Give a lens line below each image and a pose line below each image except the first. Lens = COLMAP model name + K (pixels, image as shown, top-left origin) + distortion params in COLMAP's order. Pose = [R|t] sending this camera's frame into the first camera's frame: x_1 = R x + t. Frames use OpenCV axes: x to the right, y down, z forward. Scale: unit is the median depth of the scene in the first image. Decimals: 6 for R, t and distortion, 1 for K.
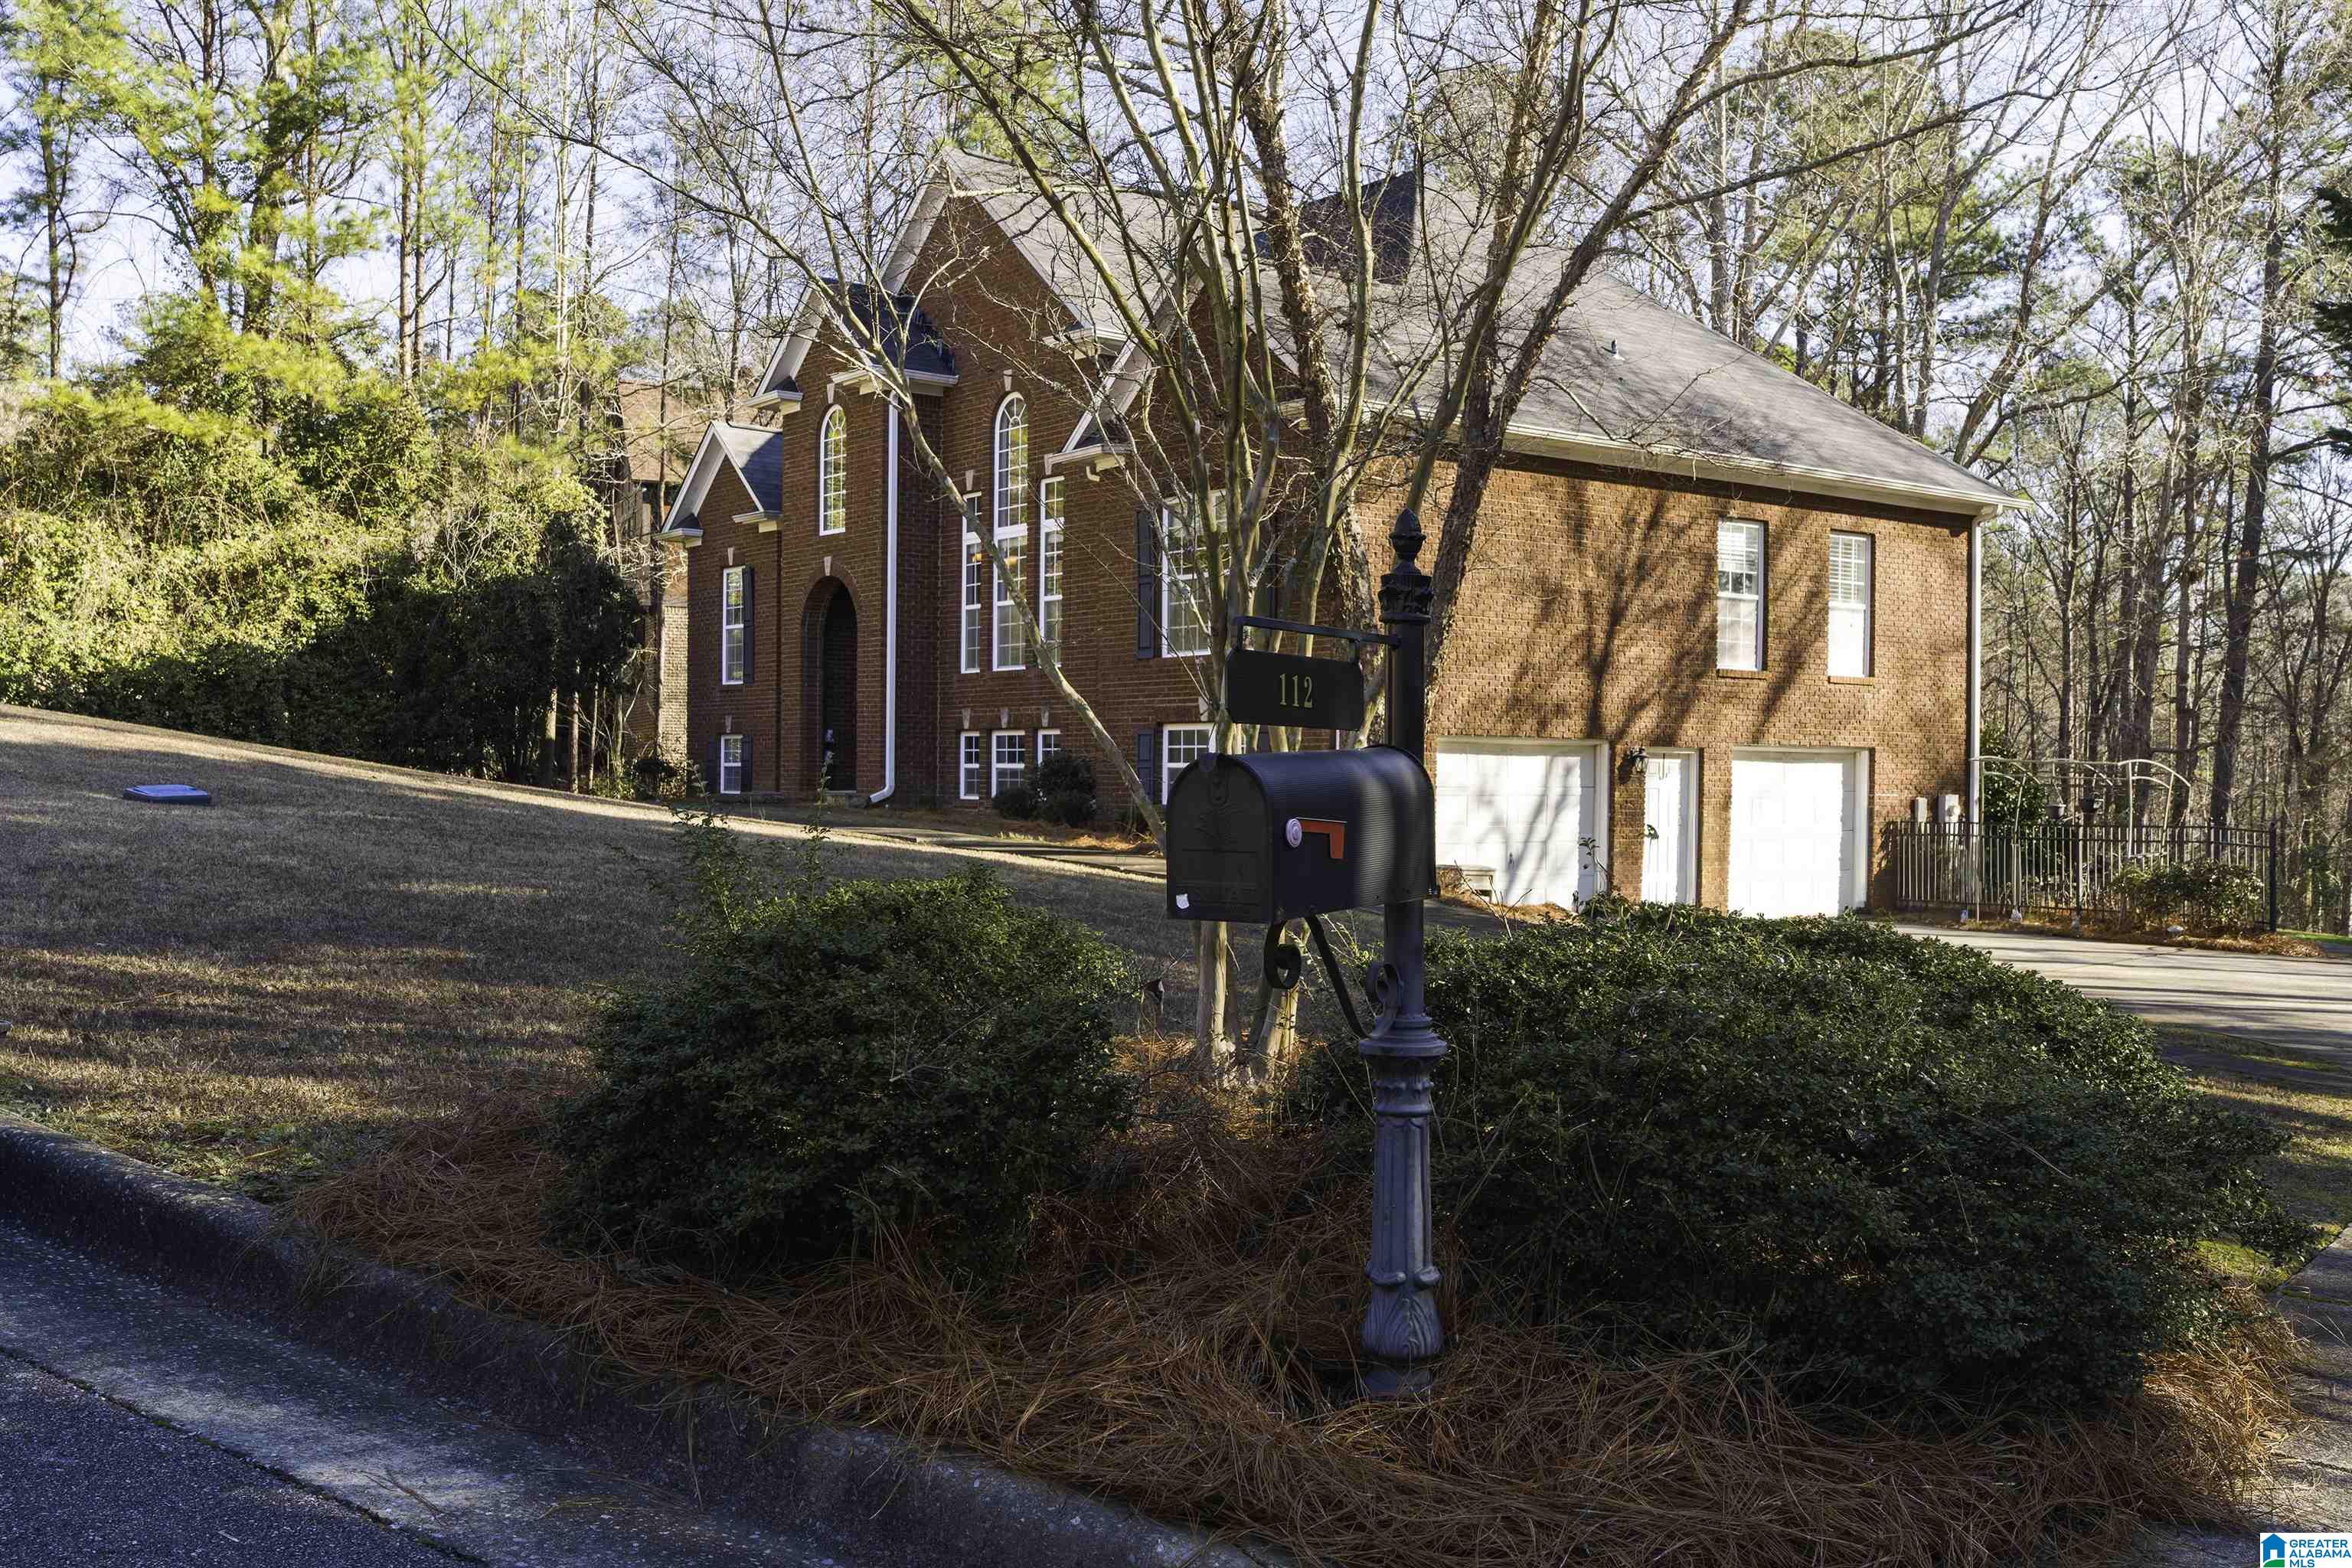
lens RADIAL K [[2172.3, 0, 1169.9], [0, 2172.3, 777.3], [0, 0, 1]] dist [0.061182, 0.000000]
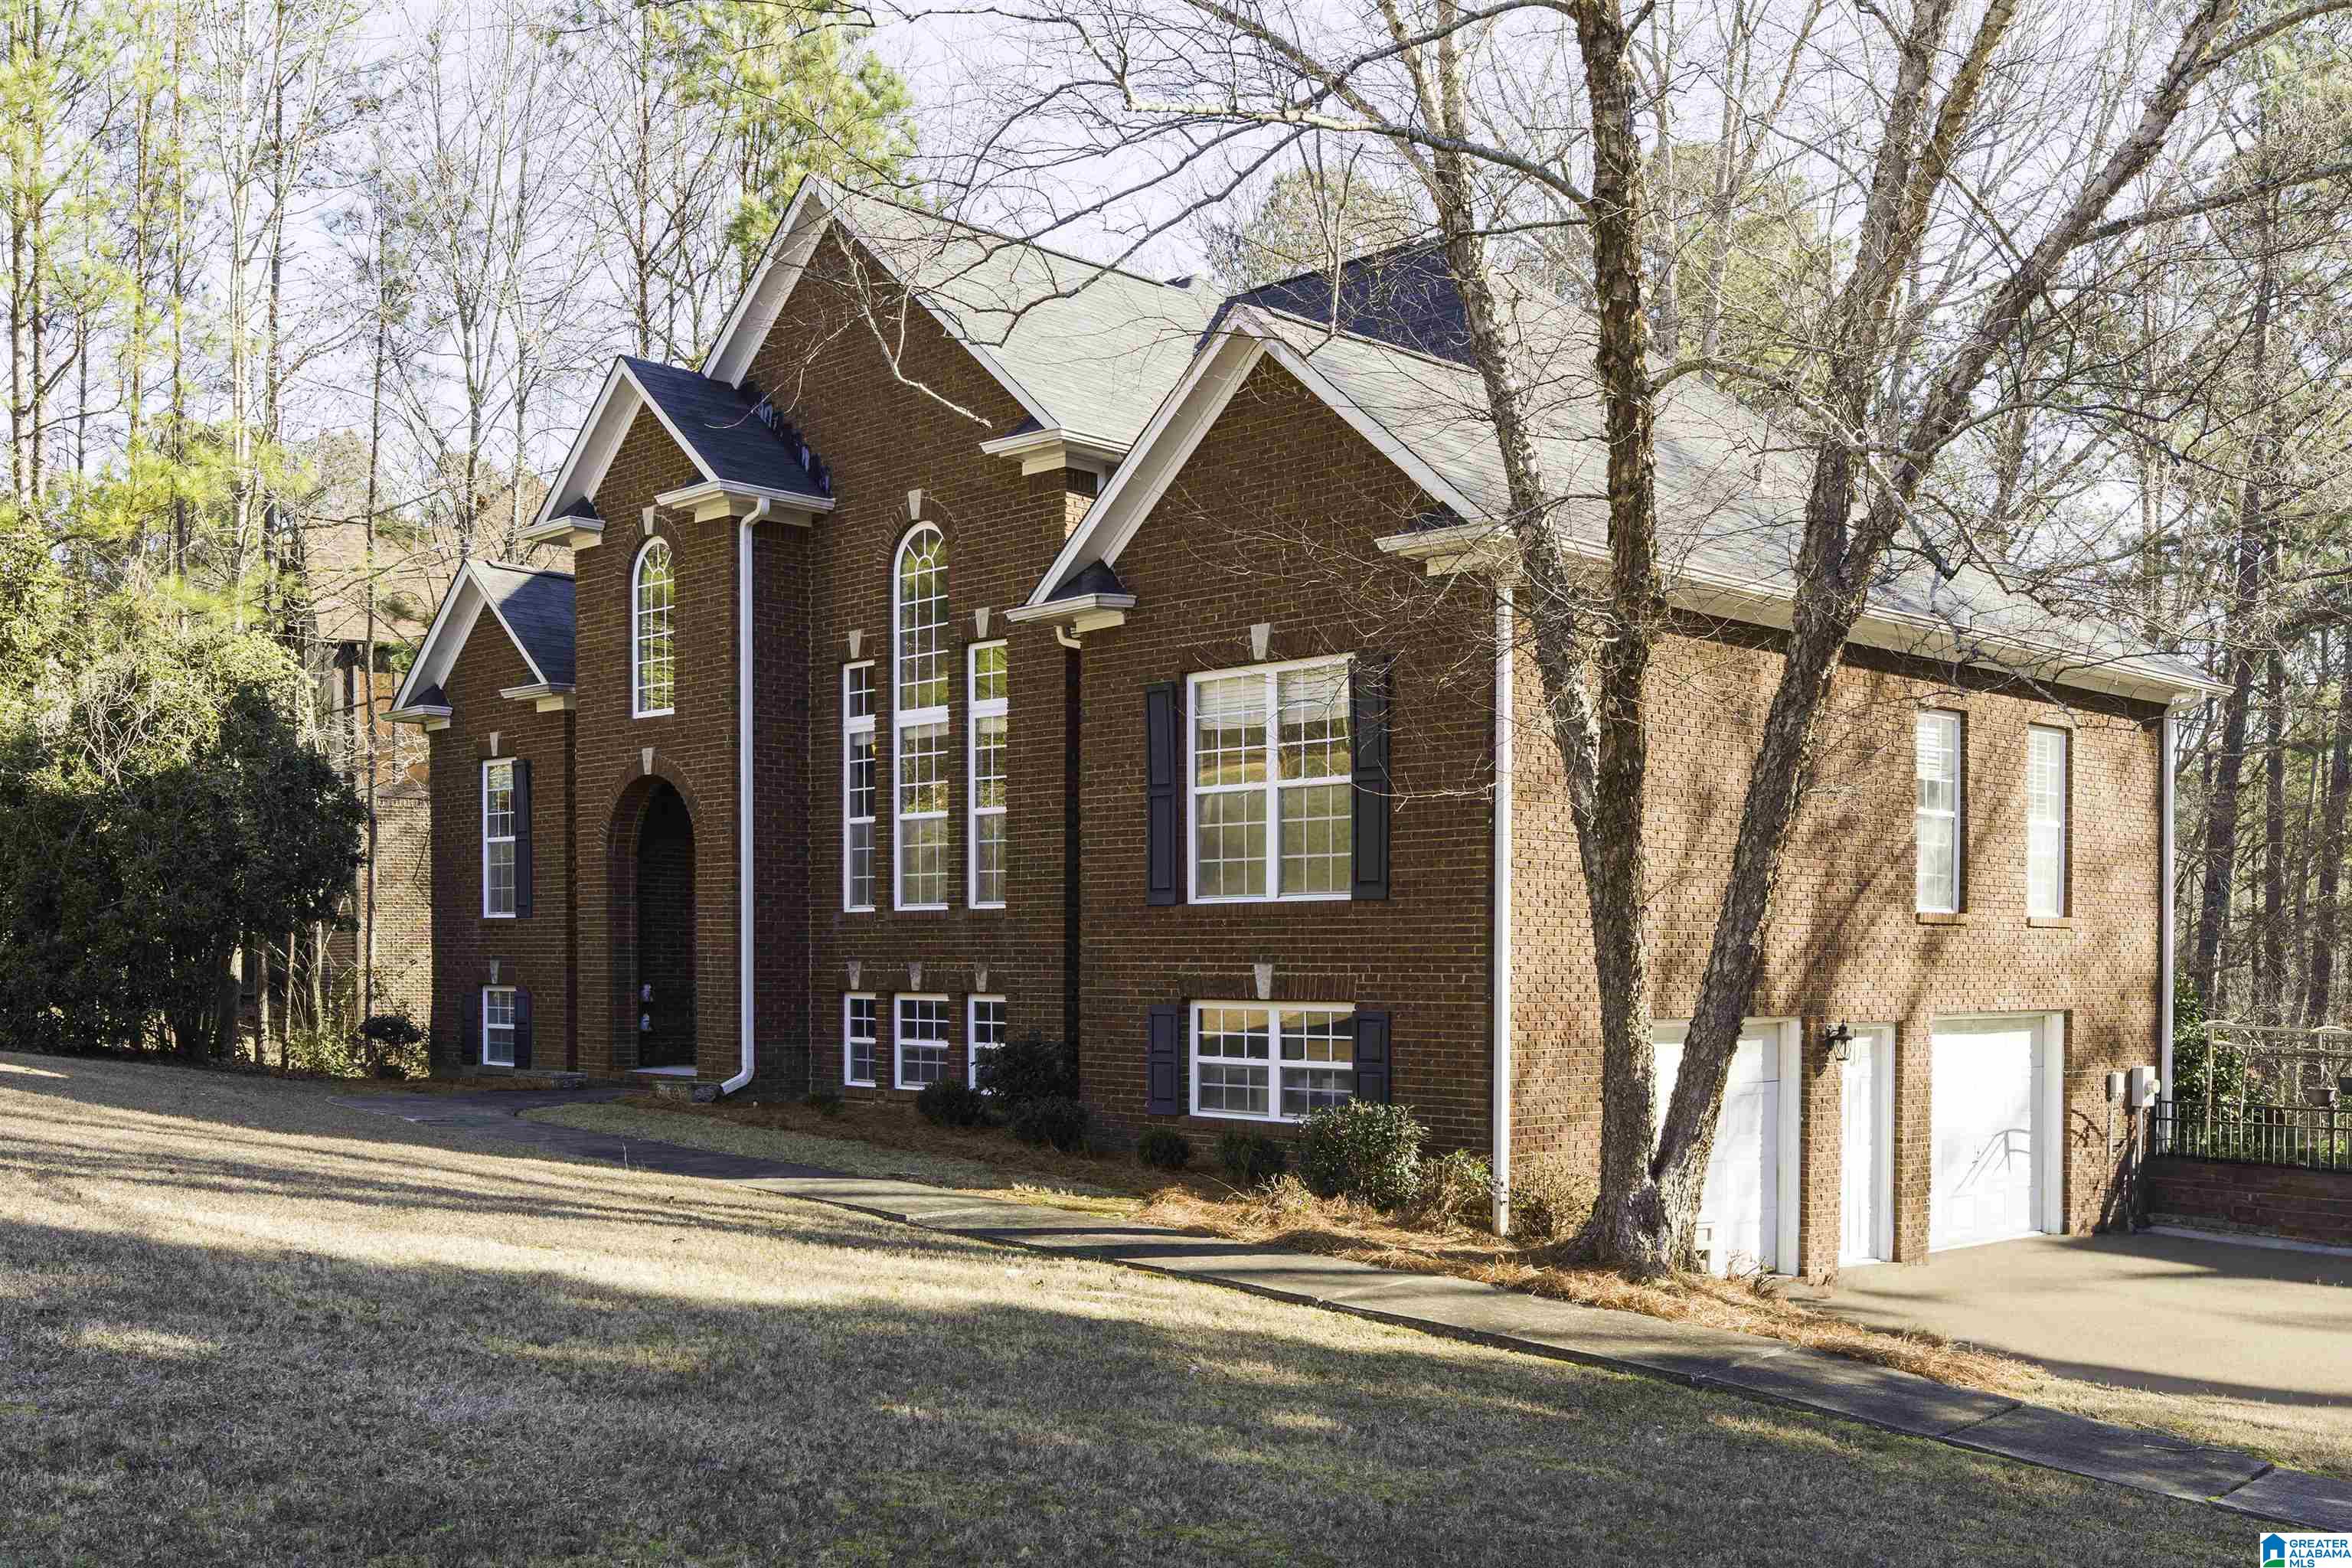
lens RADIAL K [[2253.1, 0, 1164.9], [0, 2253.1, 1019.8], [0, 0, 1]] dist [0.027212, 0.000000]
pose [[0.991489, -0.010432, 0.129771, -0.087443], [0.006780, 0.999569, 0.028559, -0.032366], [-0.130013, -0.027436, 0.991133, 0.240156]]
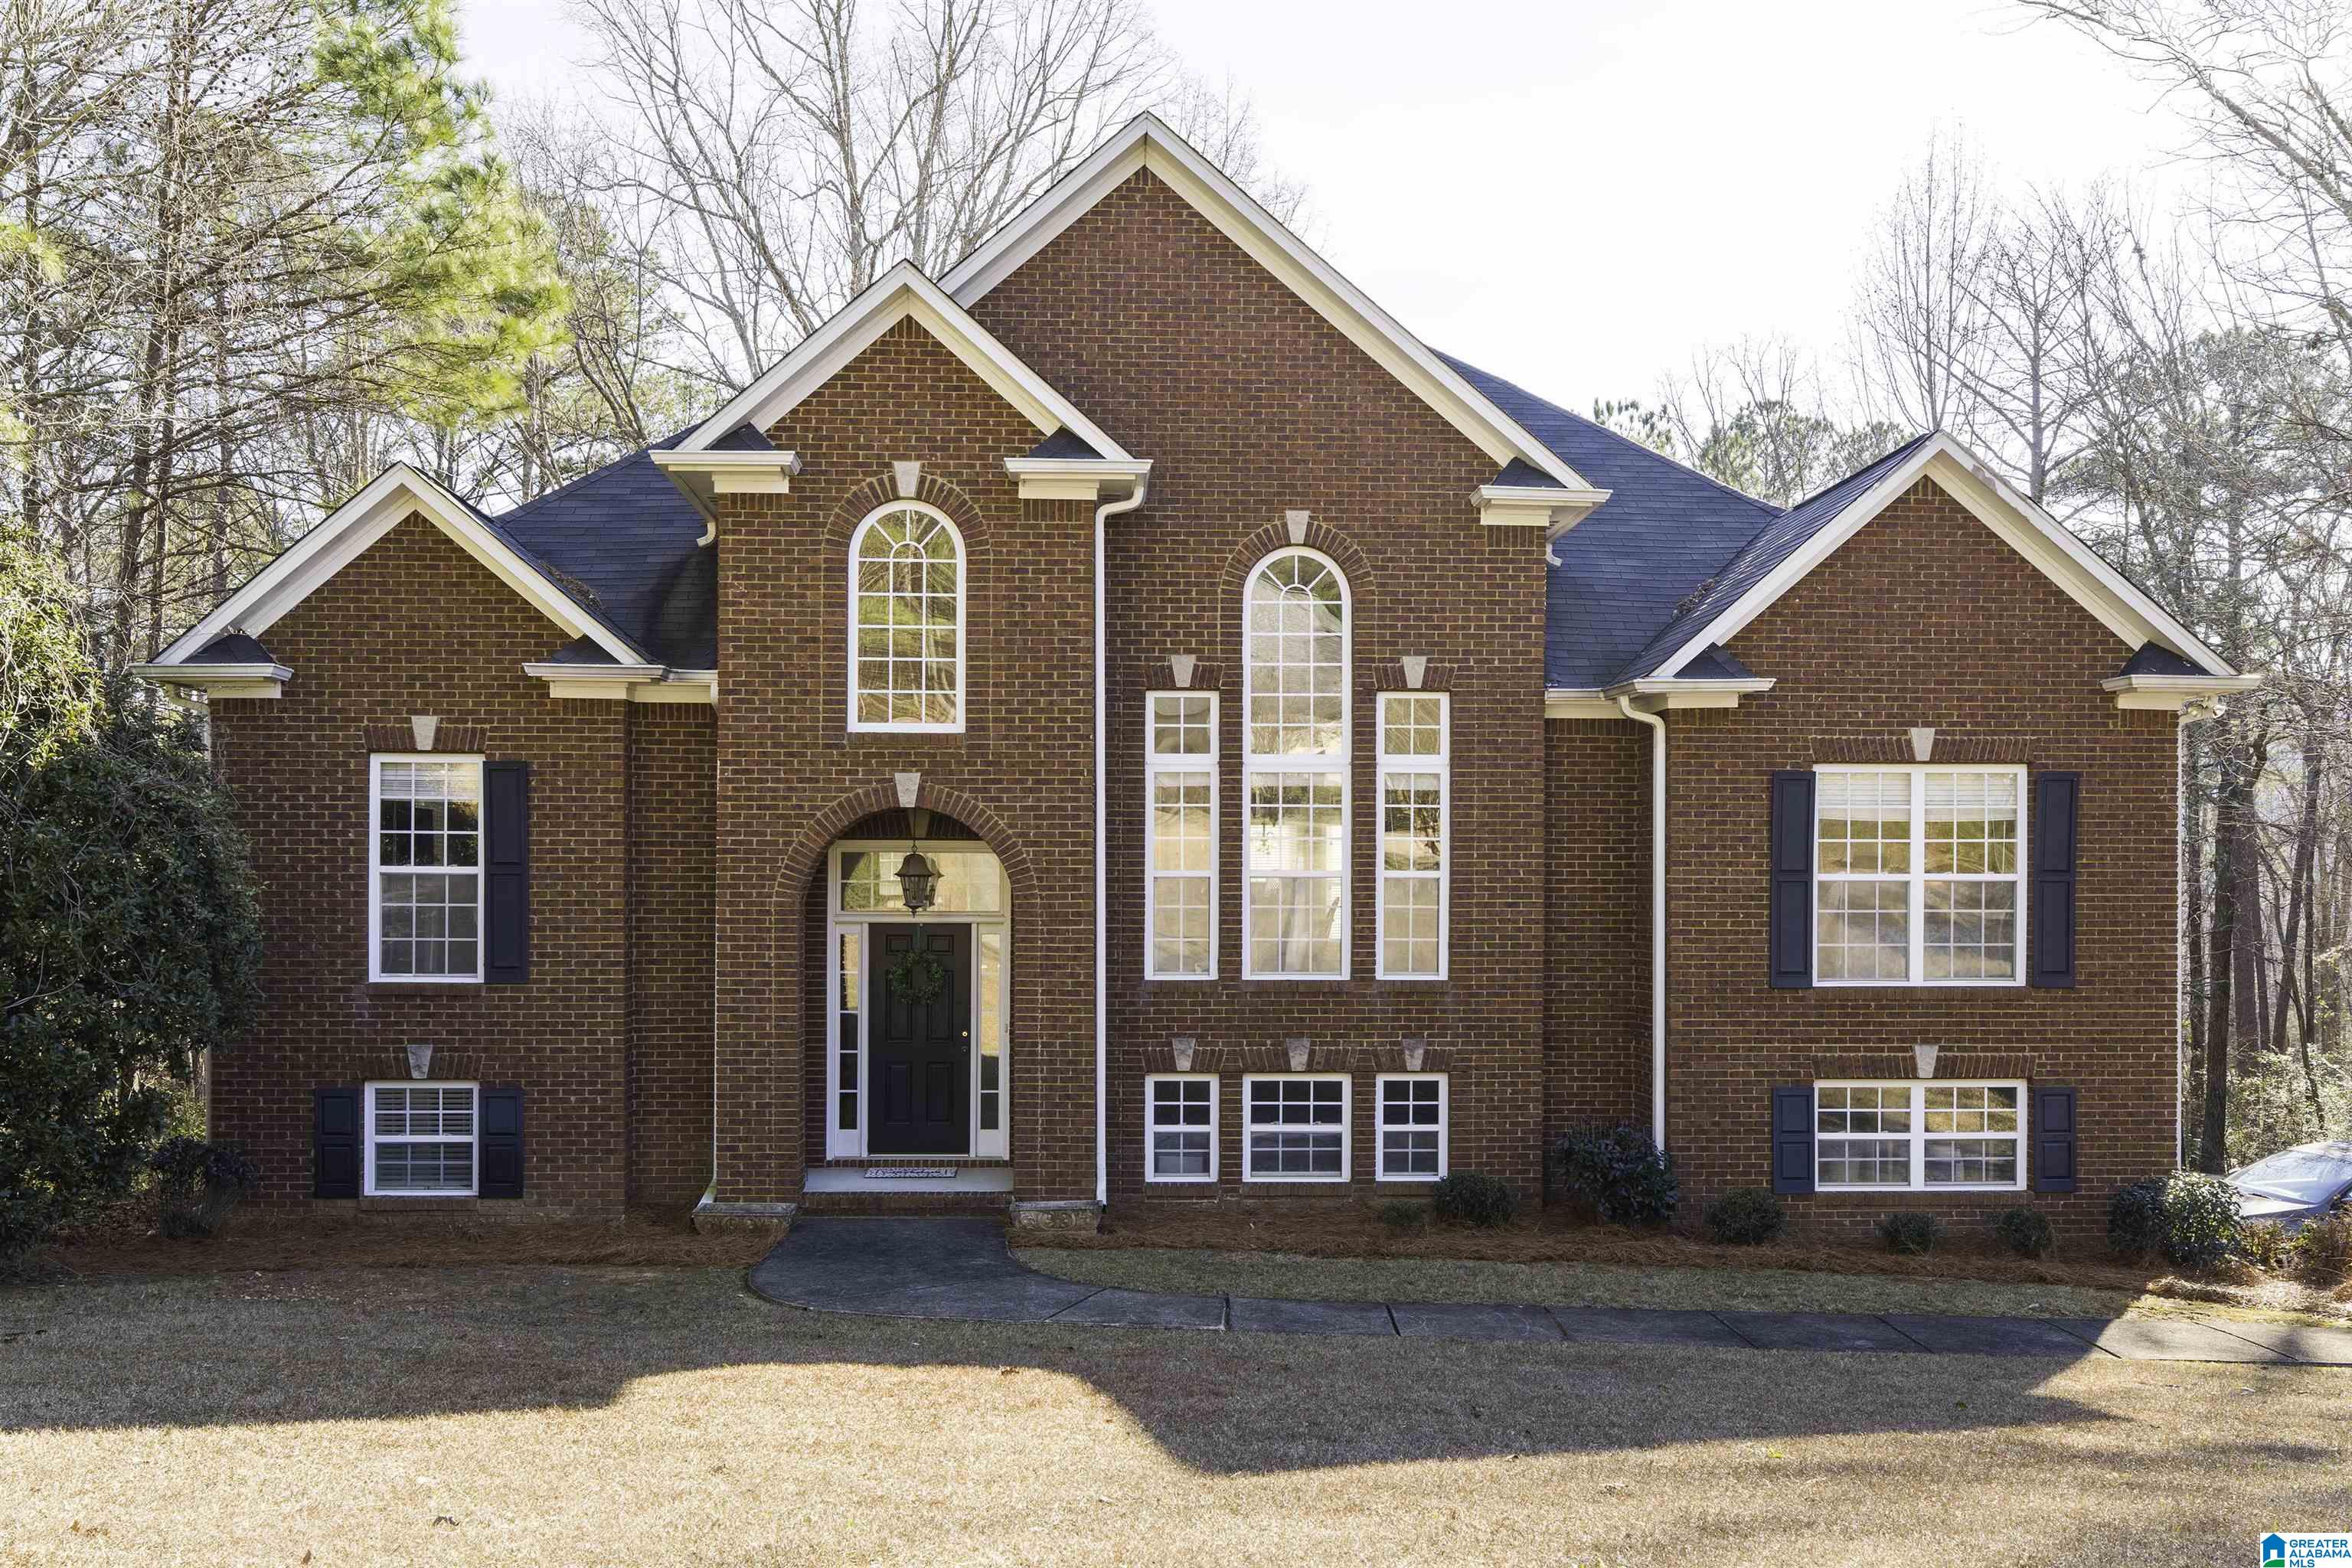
lens RADIAL K [[1871.7, 0, 1155.2], [0, 1871.7, 906.2], [0, 0, 1]] dist [-0.000539, 0.001157]
pose [[0.567798, -0.015901, 0.823014, -0.529406], [0.002000, 0.999837, 0.017937, -0.077719], [-0.823165, -0.008538, 0.567738, 0.693225]]
